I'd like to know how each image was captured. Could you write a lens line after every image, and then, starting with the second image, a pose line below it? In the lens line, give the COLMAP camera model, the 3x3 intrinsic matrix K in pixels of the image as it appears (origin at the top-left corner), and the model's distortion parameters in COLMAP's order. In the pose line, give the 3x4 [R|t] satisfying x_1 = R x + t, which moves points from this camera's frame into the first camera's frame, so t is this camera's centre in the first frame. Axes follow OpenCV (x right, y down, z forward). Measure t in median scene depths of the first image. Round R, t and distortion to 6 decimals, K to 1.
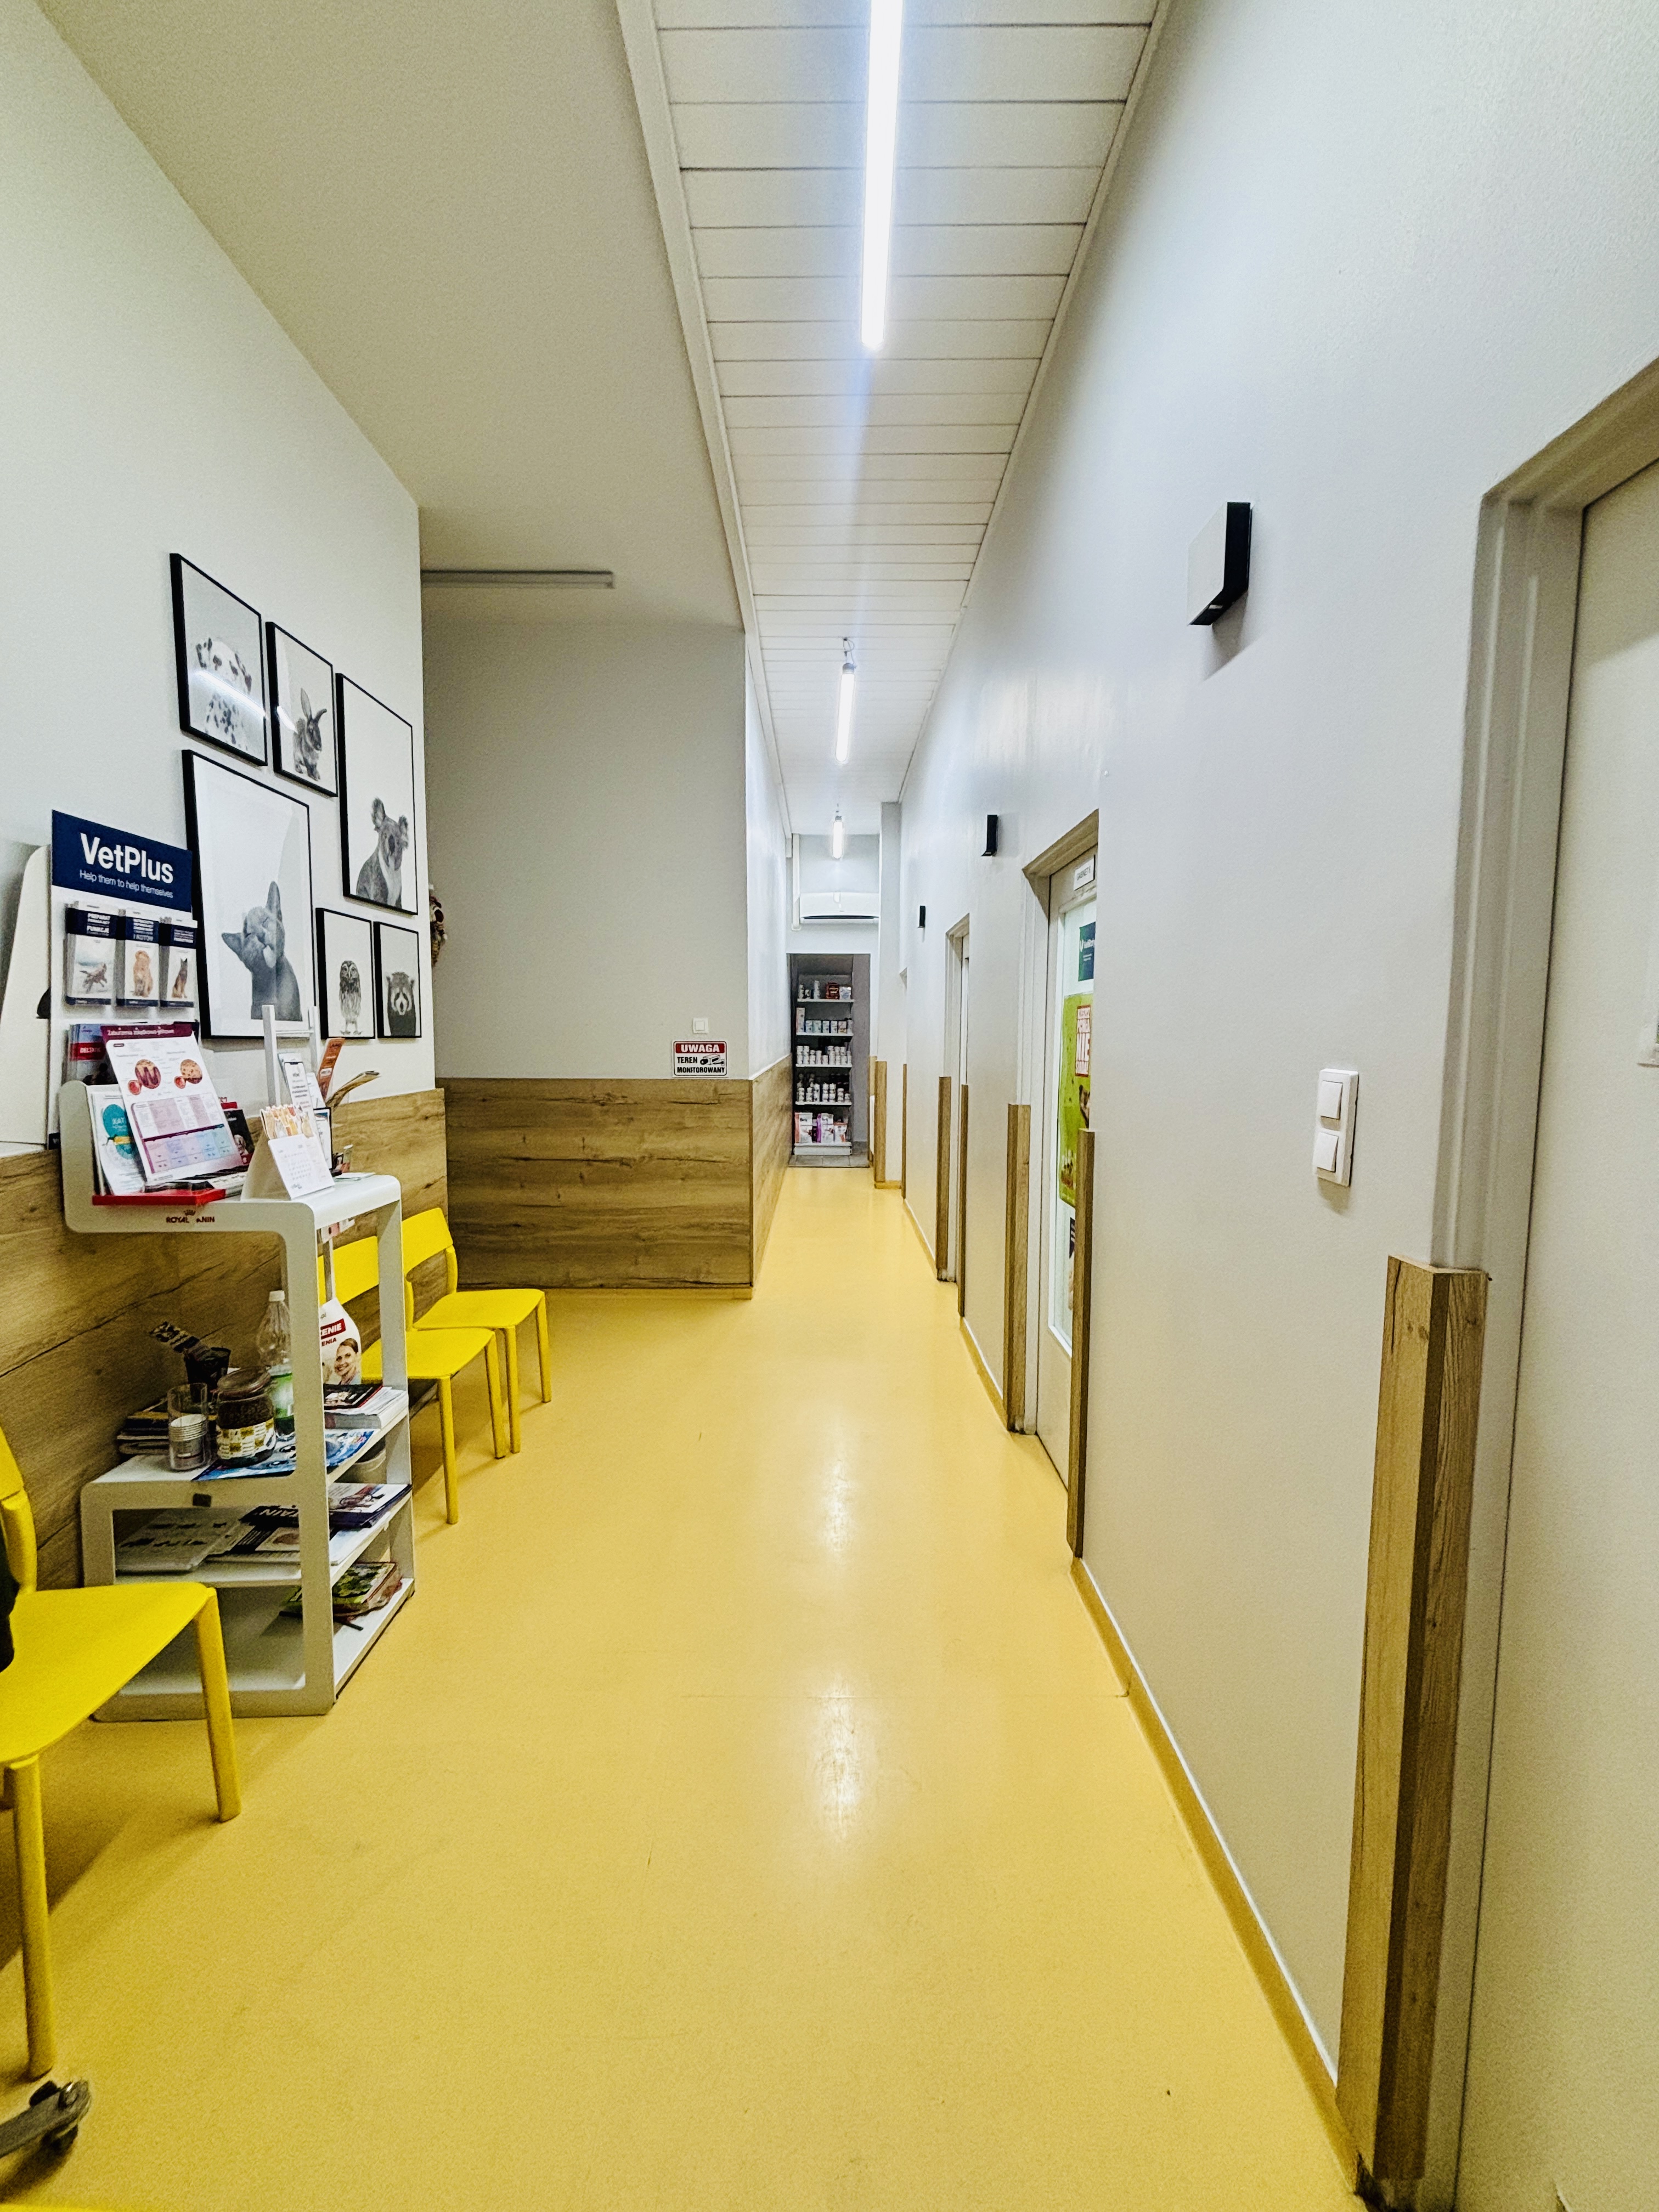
lens RADIAL K [[892.6, 0, 835.7], [0, 892.6, 1117.6], [0, 0, 1]] dist [-0.000469, 0.001930]
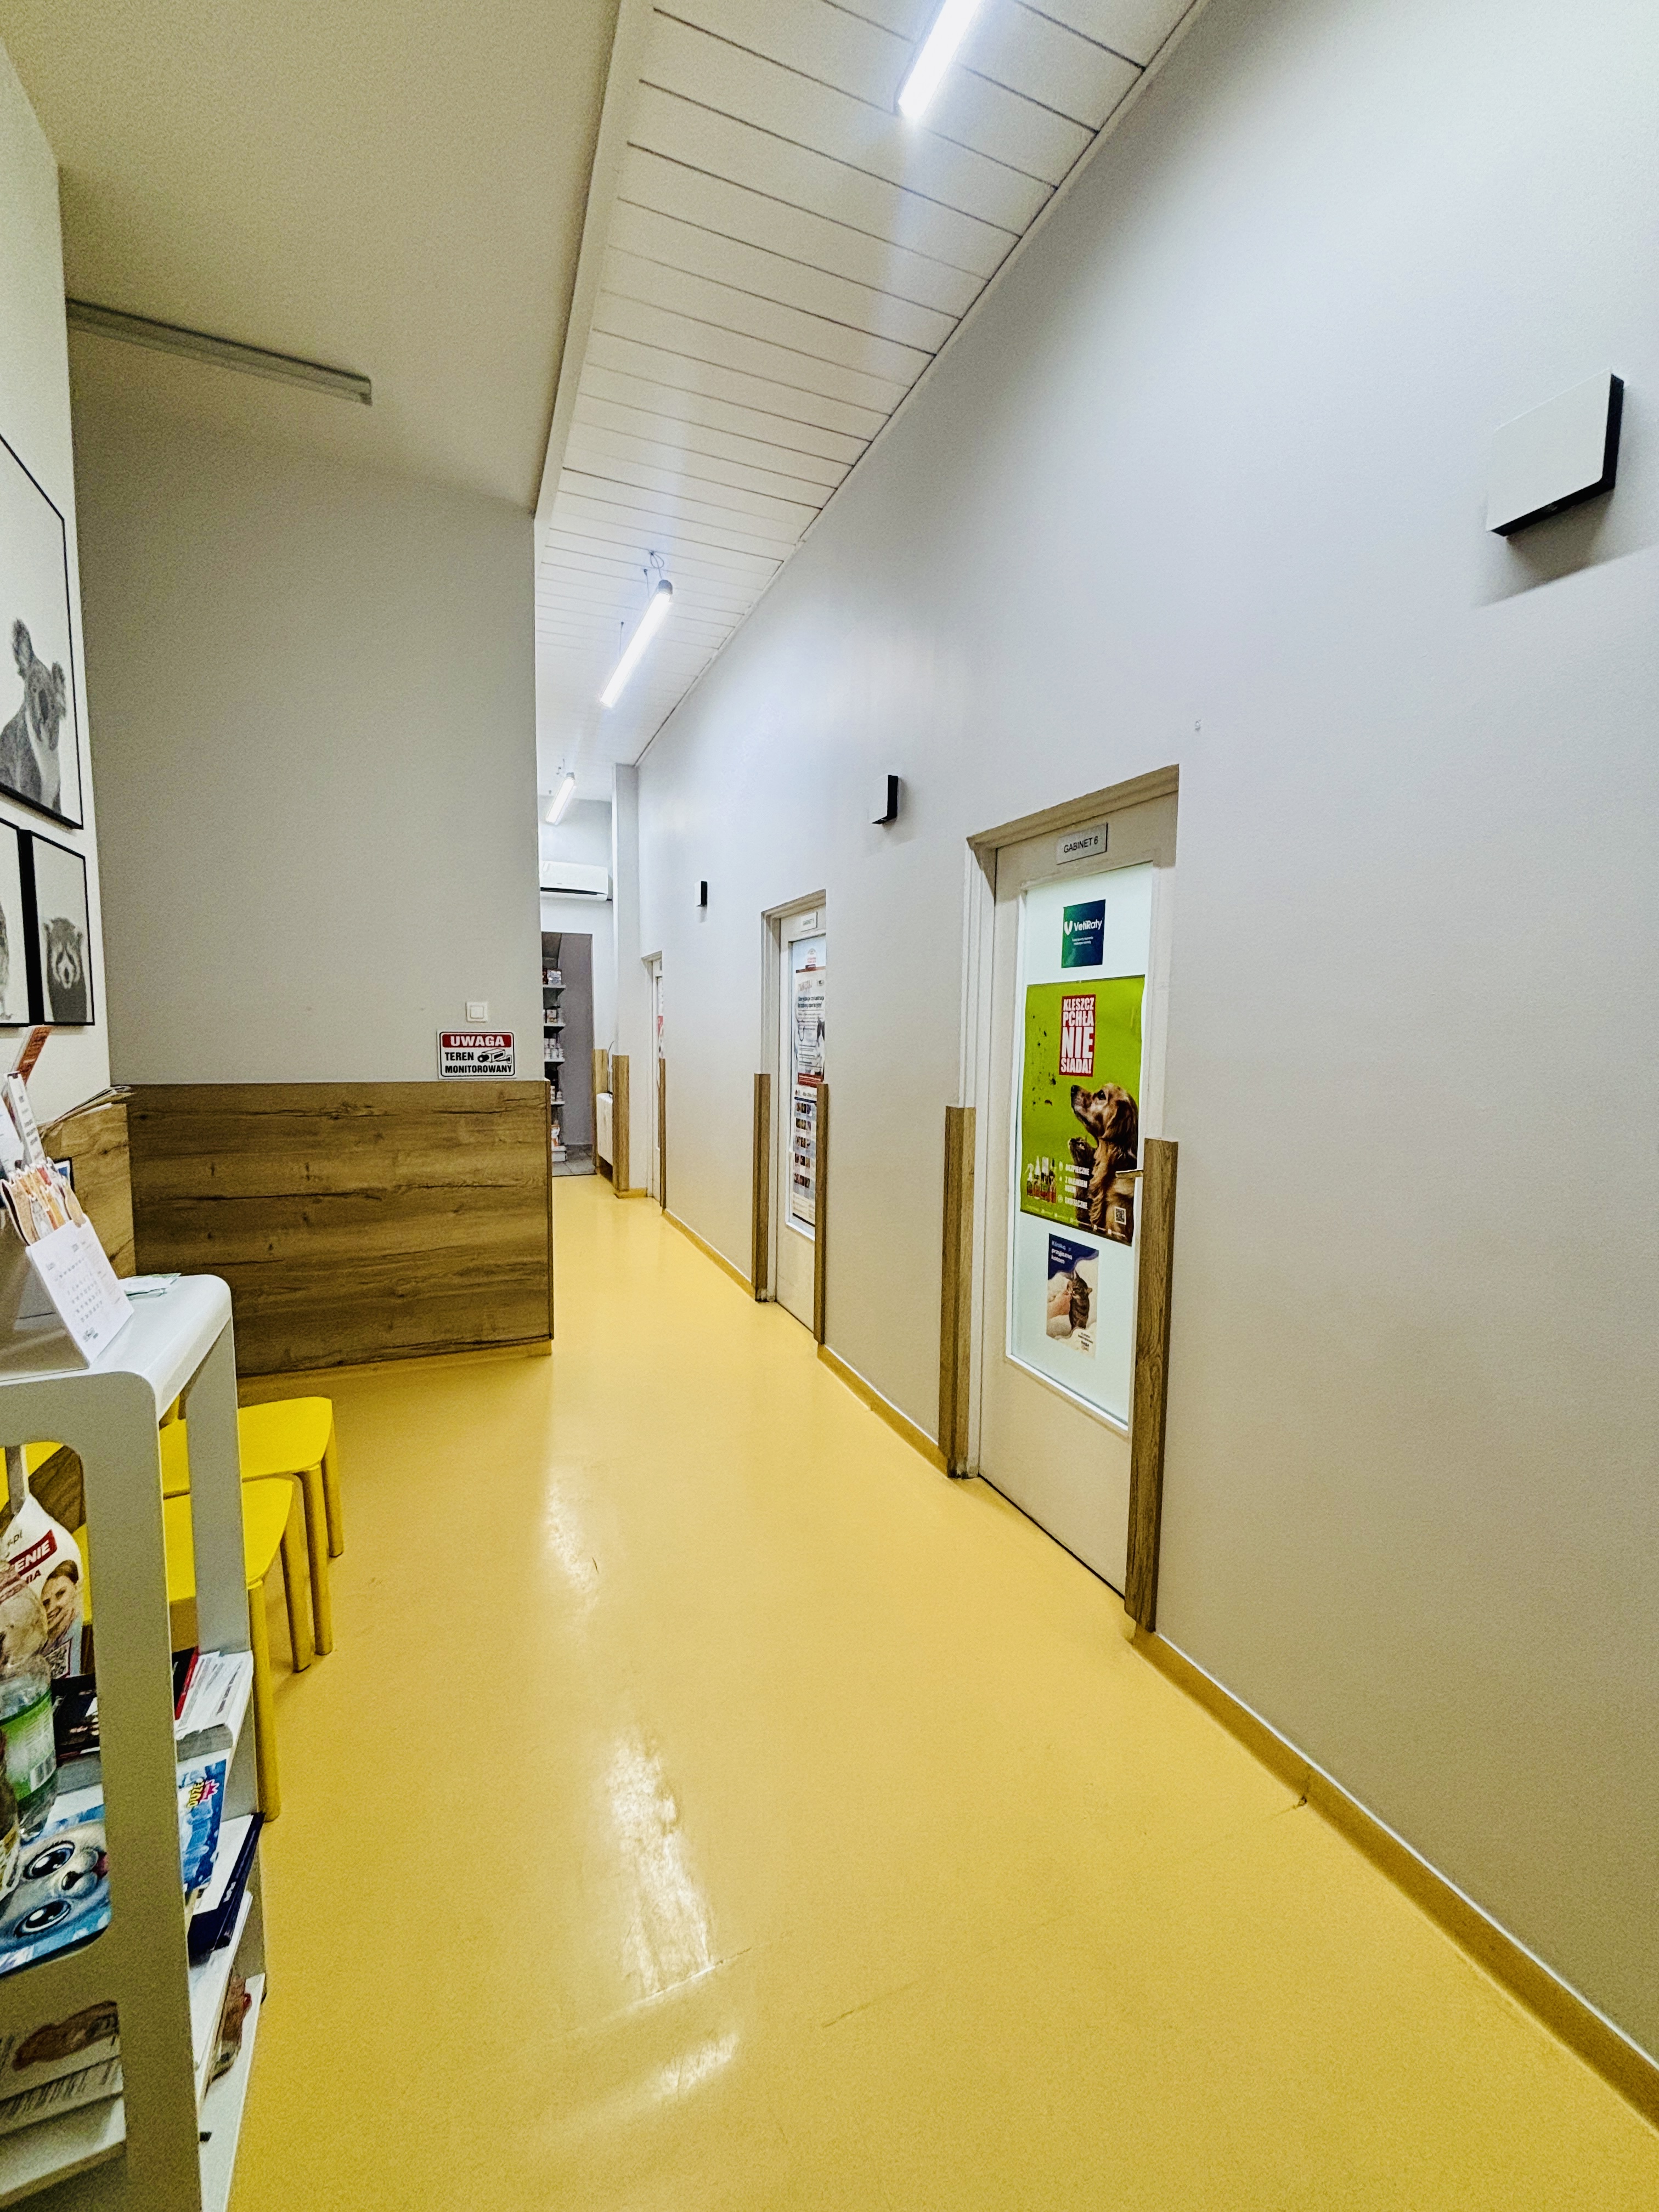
lens RADIAL K [[892.6, 0, 828.8], [0, 892.6, 1110.3], [0, 0, 1]] dist [-0.000469, 0.001930]
pose [[0.920998, -0.029476, 0.388450, -0.174118], [0.029061, 0.999554, 0.006944, -0.014489], [-0.388481, 0.004893, 0.921444, 0.164906]]
